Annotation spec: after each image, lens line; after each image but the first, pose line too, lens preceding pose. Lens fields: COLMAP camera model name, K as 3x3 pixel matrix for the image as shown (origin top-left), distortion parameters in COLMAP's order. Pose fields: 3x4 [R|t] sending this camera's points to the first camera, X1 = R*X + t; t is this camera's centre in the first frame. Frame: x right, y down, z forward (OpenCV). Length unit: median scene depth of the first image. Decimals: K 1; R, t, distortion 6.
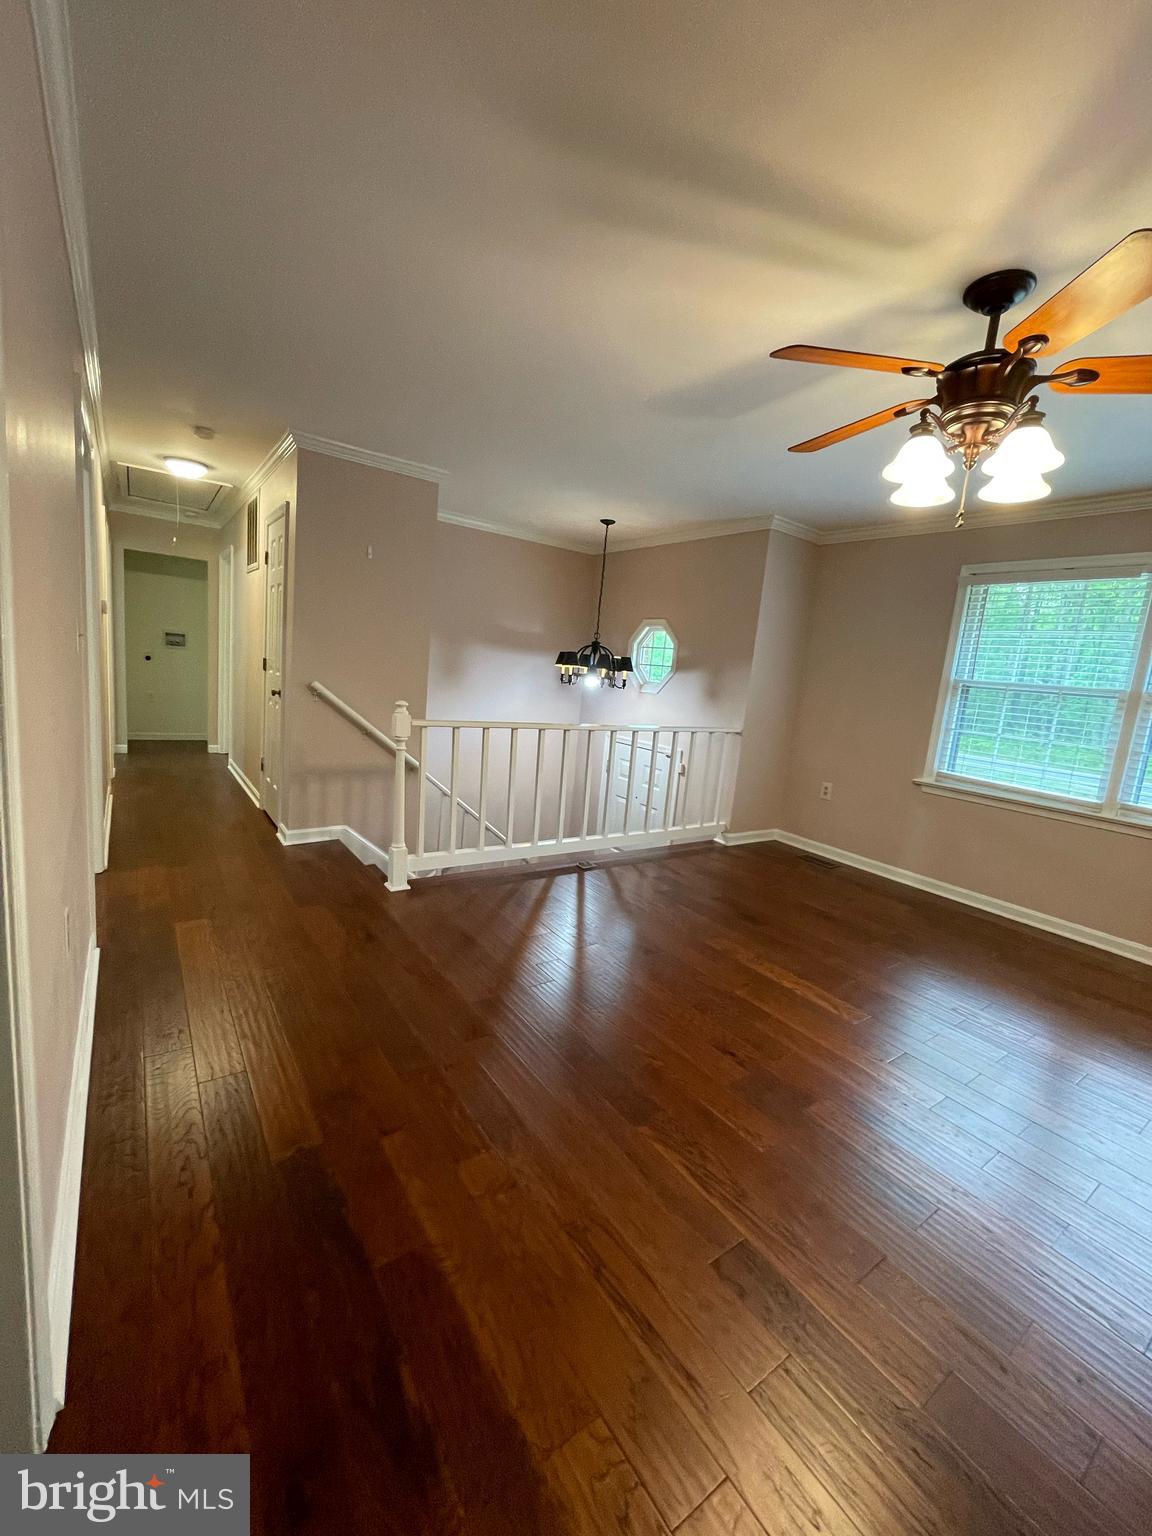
lens RADIAL K [[619.4, 0, 578.8], [0, 619.4, 763.5], [0, 0, 1]] dist [-0.003381, -0.000499]
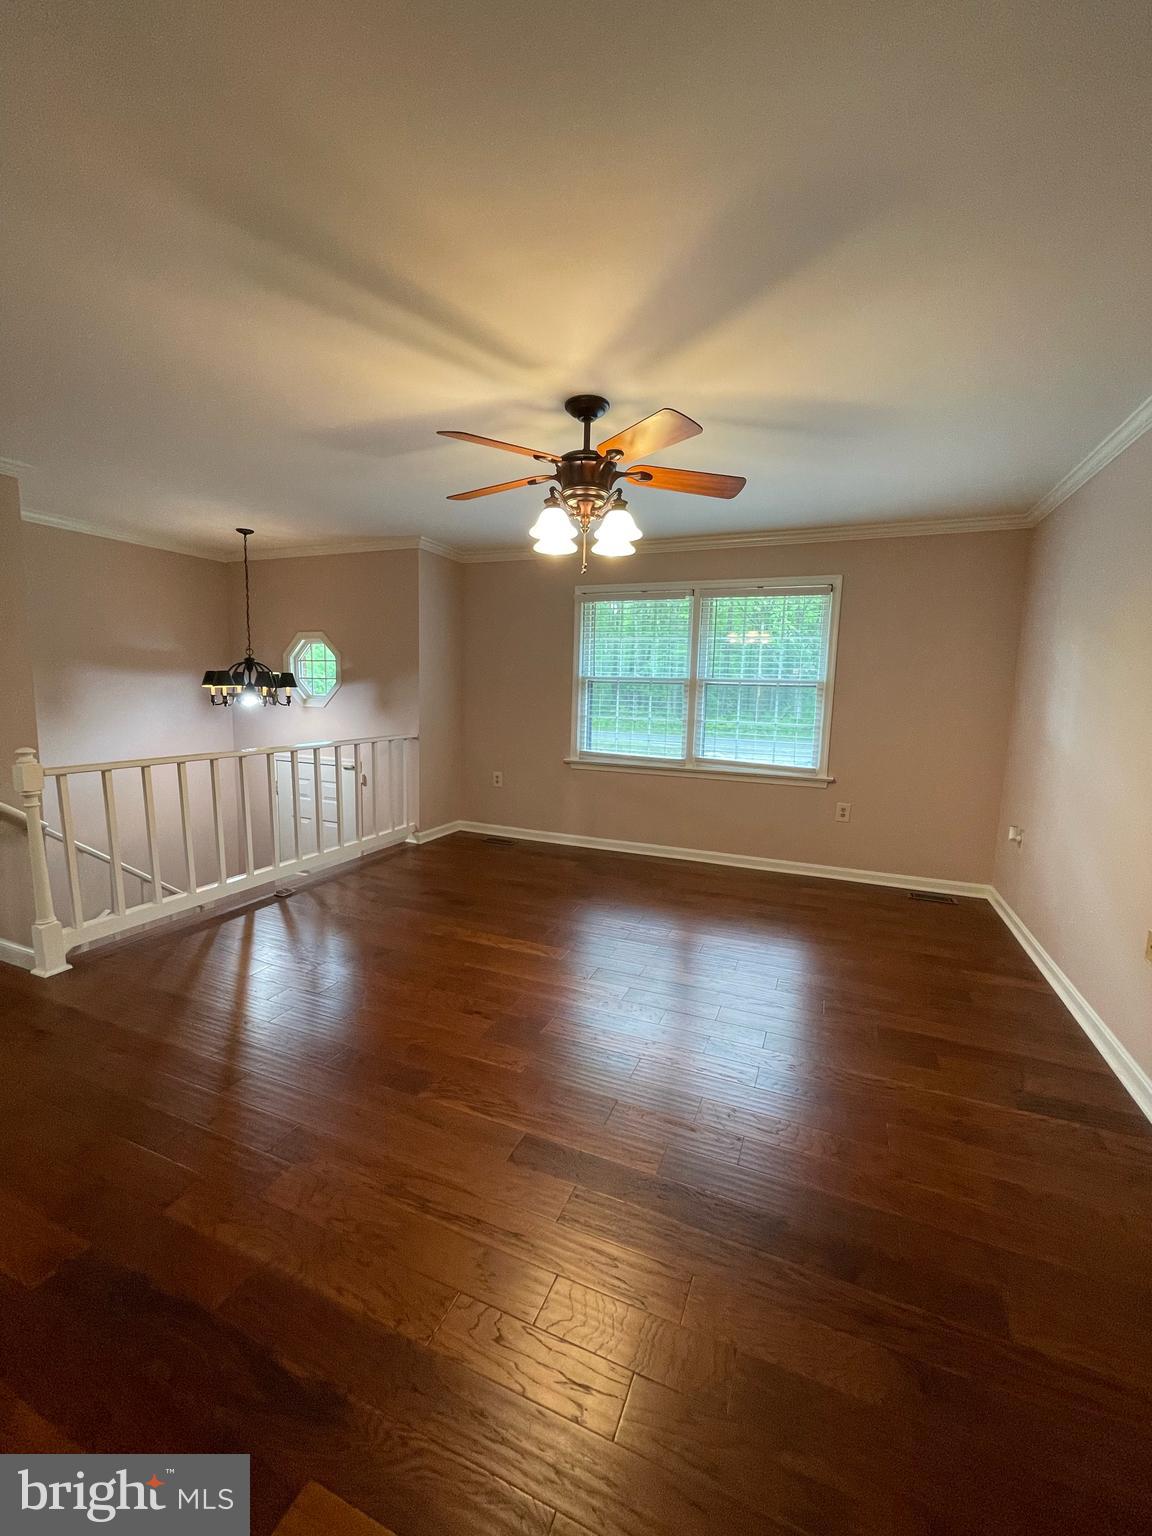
lens RADIAL K [[619.4, 0, 578.8], [0, 619.4, 763.5], [0, 0, 1]] dist [-0.003381, -0.000499]
pose [[0.845420, -0.134807, 0.516809, -0.071926], [0.134348, 0.990186, 0.038512, -0.010337], [-0.516928, 0.036873, 0.855234, -0.067536]]
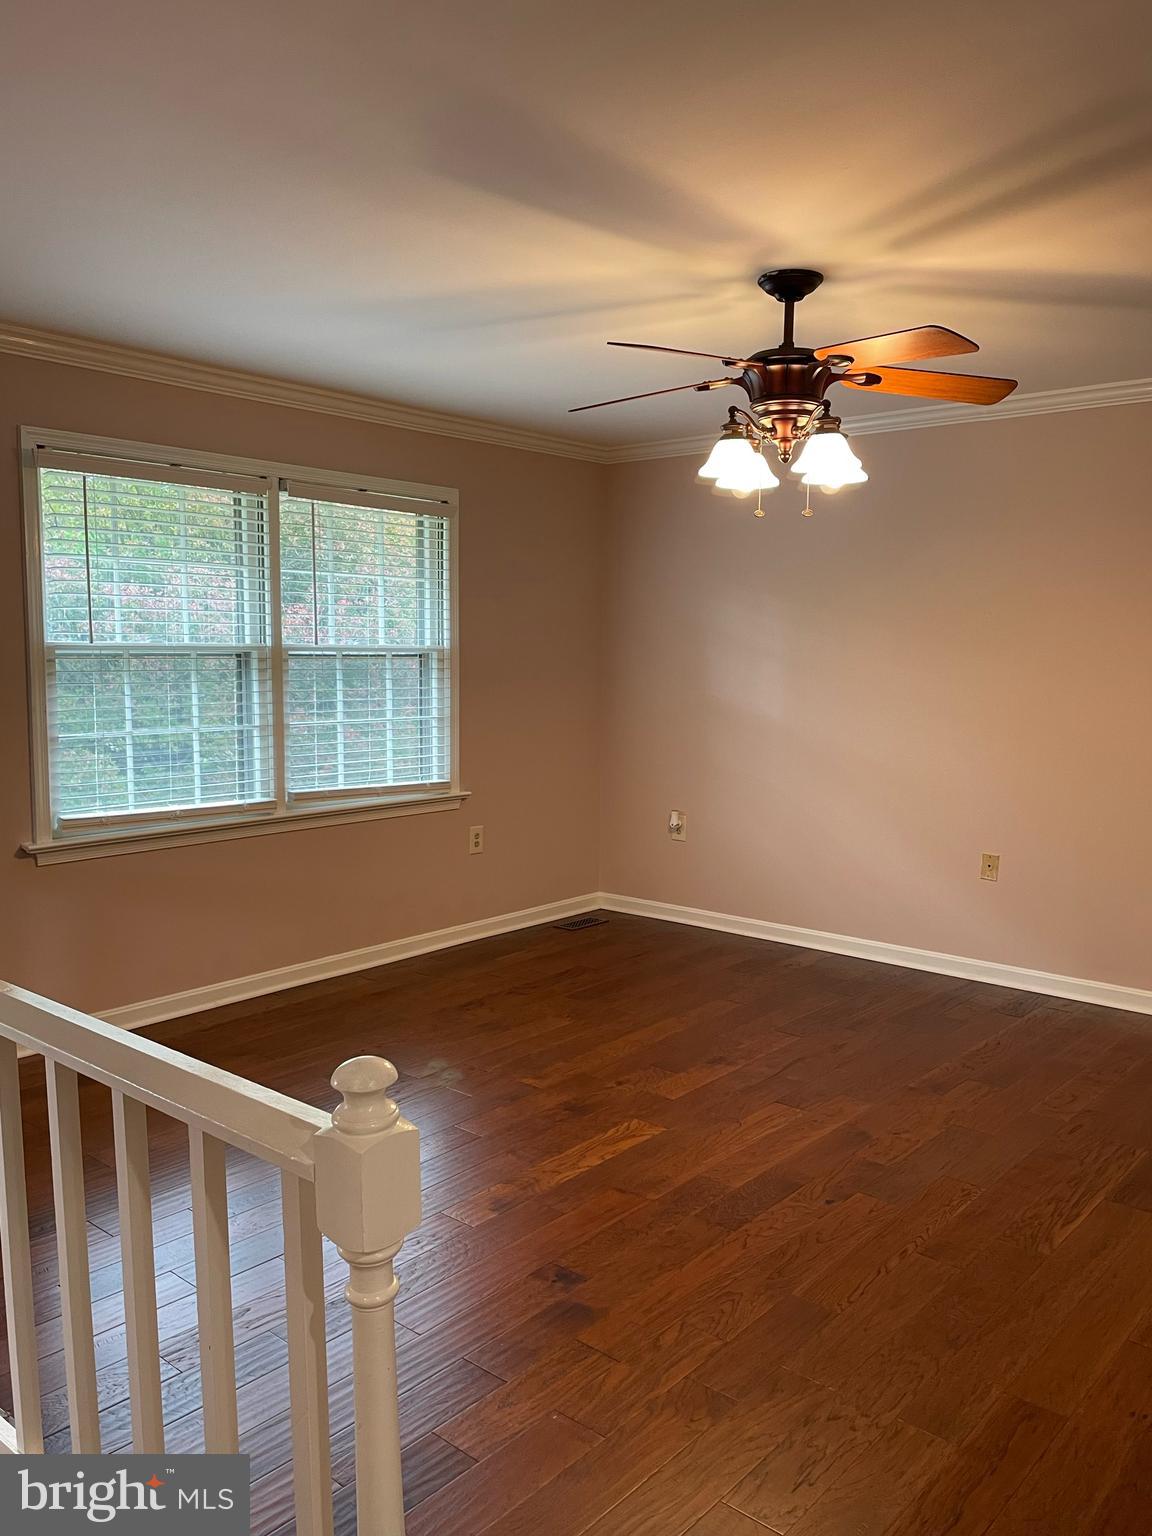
lens RADIAL K [[1225.1, 0, 576.0], [0, 1225.1, 768.0], [0, 0, 1]] dist [0.035861, -0.004437]
pose [[-0.242396, -0.193156, 0.950755, -0.516323], [0.119186, 0.966629, 0.226767, -0.215170], [-0.962828, 0.168285, -0.211286, 0.784937]]
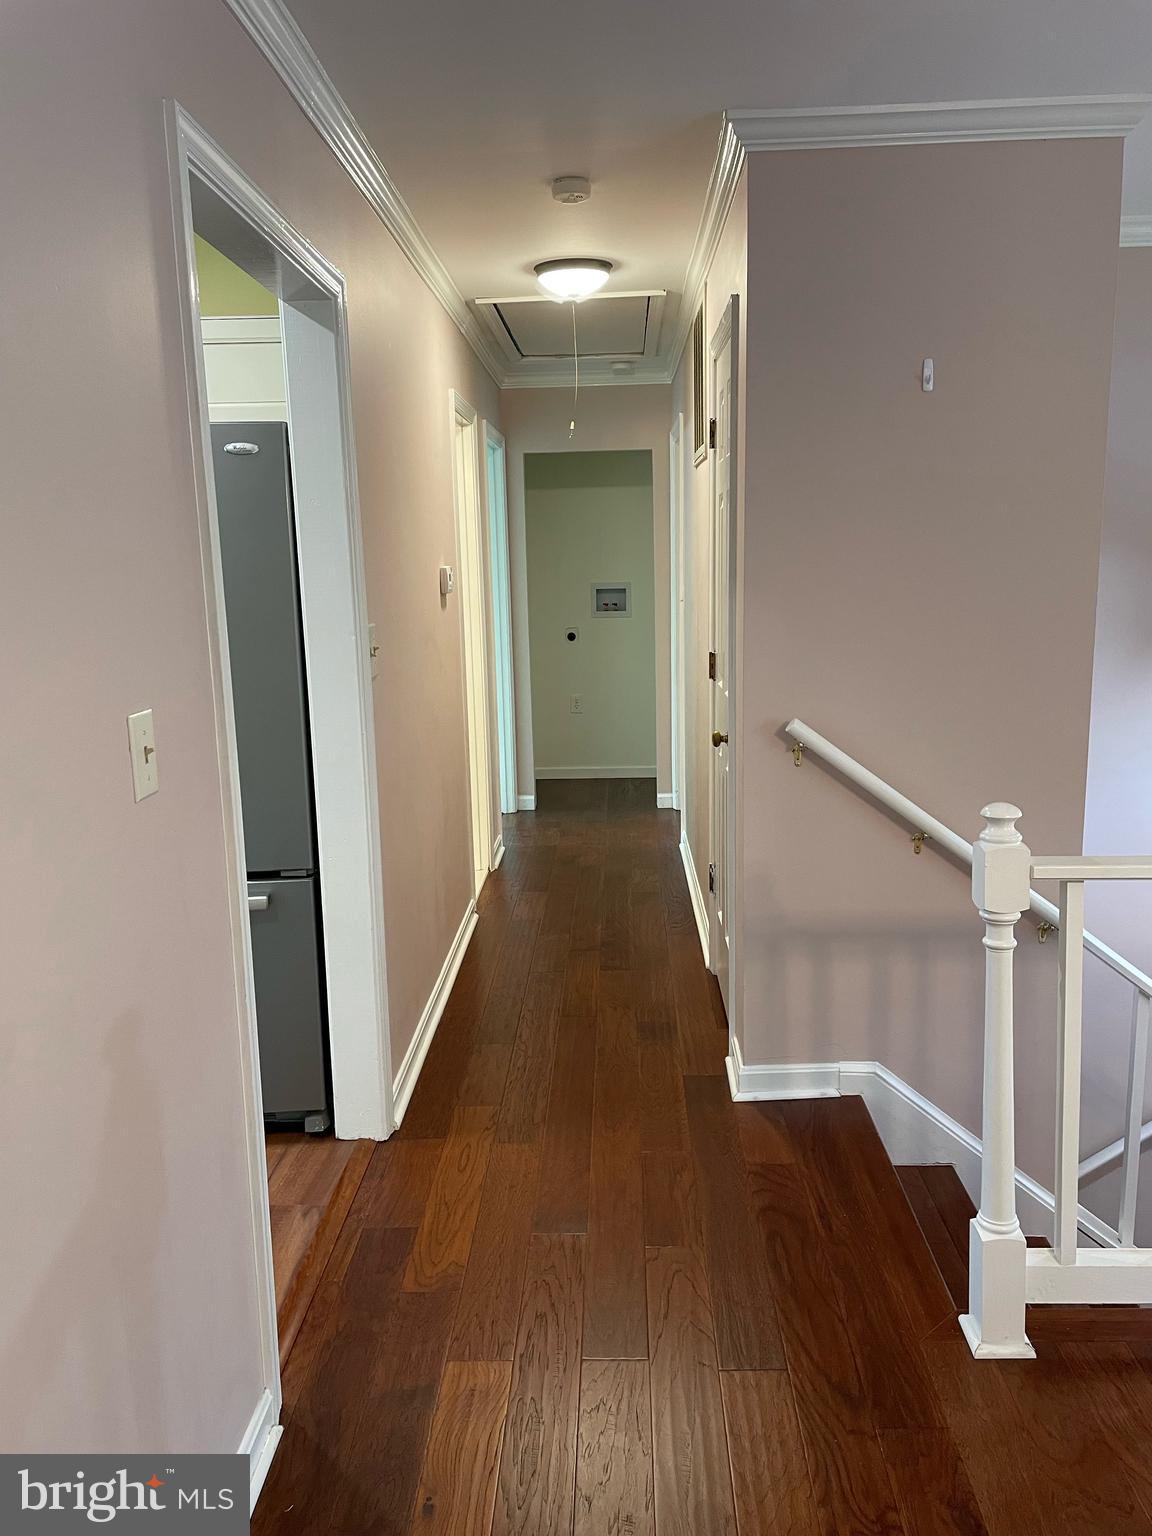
lens RADIAL K [[1180.0, 0, 576.0], [0, 1180.0, 768.0], [0, 0, 1]] dist [0.019452, 0.001595]
pose [[0.790736, -0.002522, -0.612152, -0.060588], [0.003579, 0.999993, 0.000503, -0.097293], [0.612147, -0.002589, 0.790740, 0.281629]]
